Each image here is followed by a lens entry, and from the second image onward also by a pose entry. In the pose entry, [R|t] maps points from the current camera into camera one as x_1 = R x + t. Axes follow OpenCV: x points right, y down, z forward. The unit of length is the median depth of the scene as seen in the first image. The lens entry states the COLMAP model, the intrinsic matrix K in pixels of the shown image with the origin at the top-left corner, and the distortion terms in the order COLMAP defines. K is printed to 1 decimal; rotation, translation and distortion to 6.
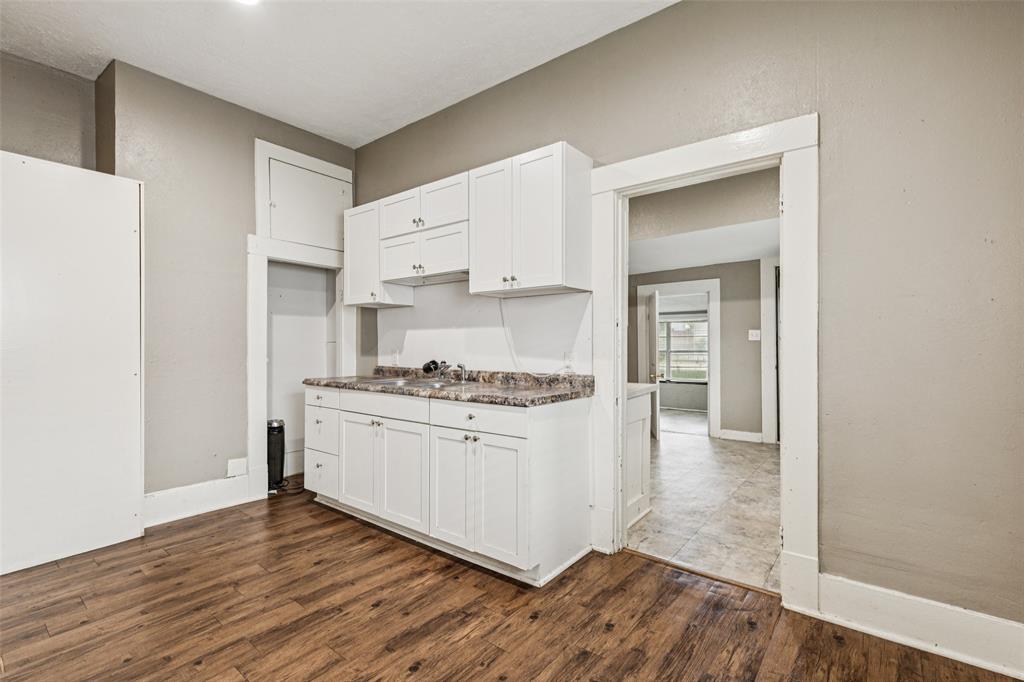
lens RADIAL K [[466.0, 0, 519.9], [0, 466.0, 346.9], [0, 0, 1]] dist [0.008463, -0.002470]
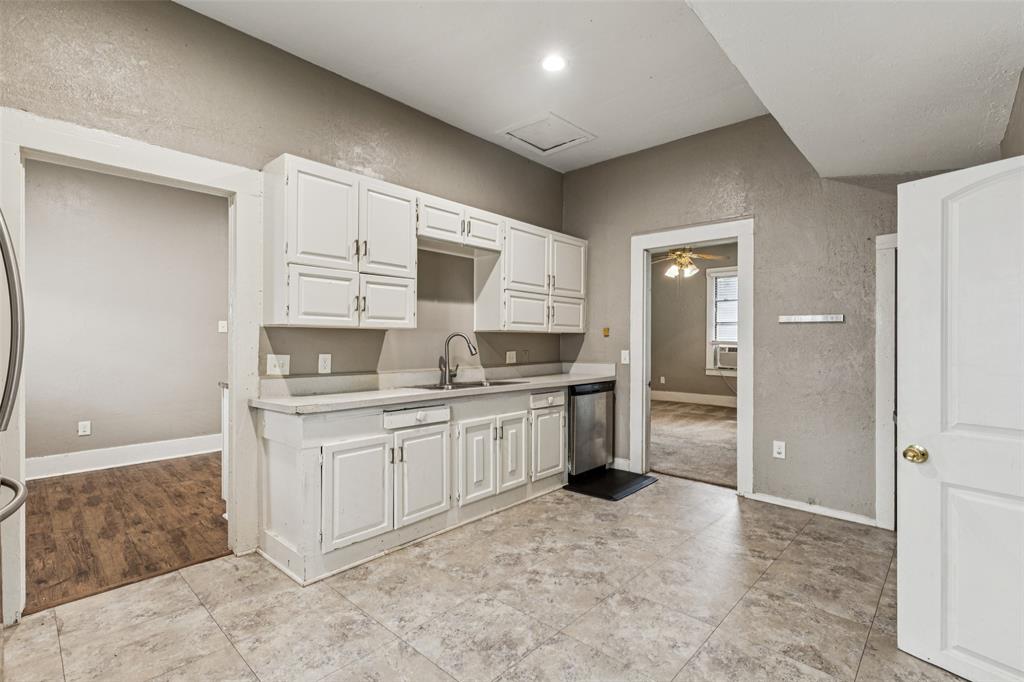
lens RADIAL K [[466.0, 0, 515.8], [0, 466.0, 338.9], [0, 0, 1]] dist [0.008463, -0.002470]
pose [[-0.083797, 0.003071, -0.996478, 1.102061], [-0.006501, 0.999972, 0.003628, -0.024399], [0.996462, 0.006782, -0.083775, 1.600694]]
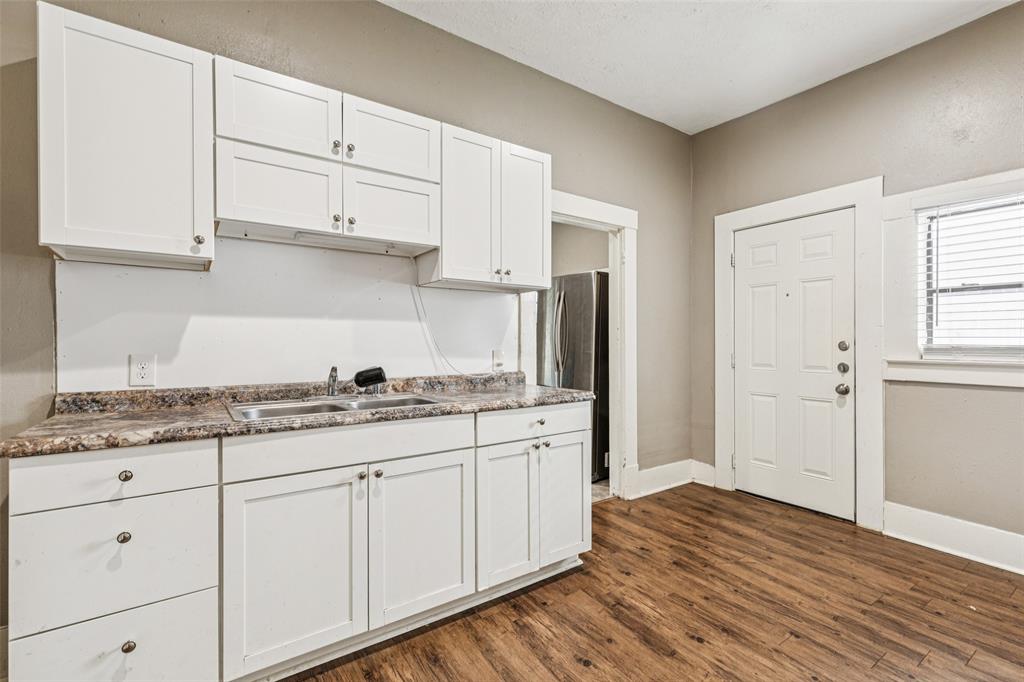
lens RADIAL K [[466.0, 0, 520.0], [0, 466.0, 346.9], [0, 0, 1]] dist [0.008463, -0.002470]
pose [[0.284289, -0.006183, 0.958719, -0.844640], [0.006698, 0.999968, 0.004463, -0.001351], [-0.958715, 0.005153, 0.284321, 0.662928]]
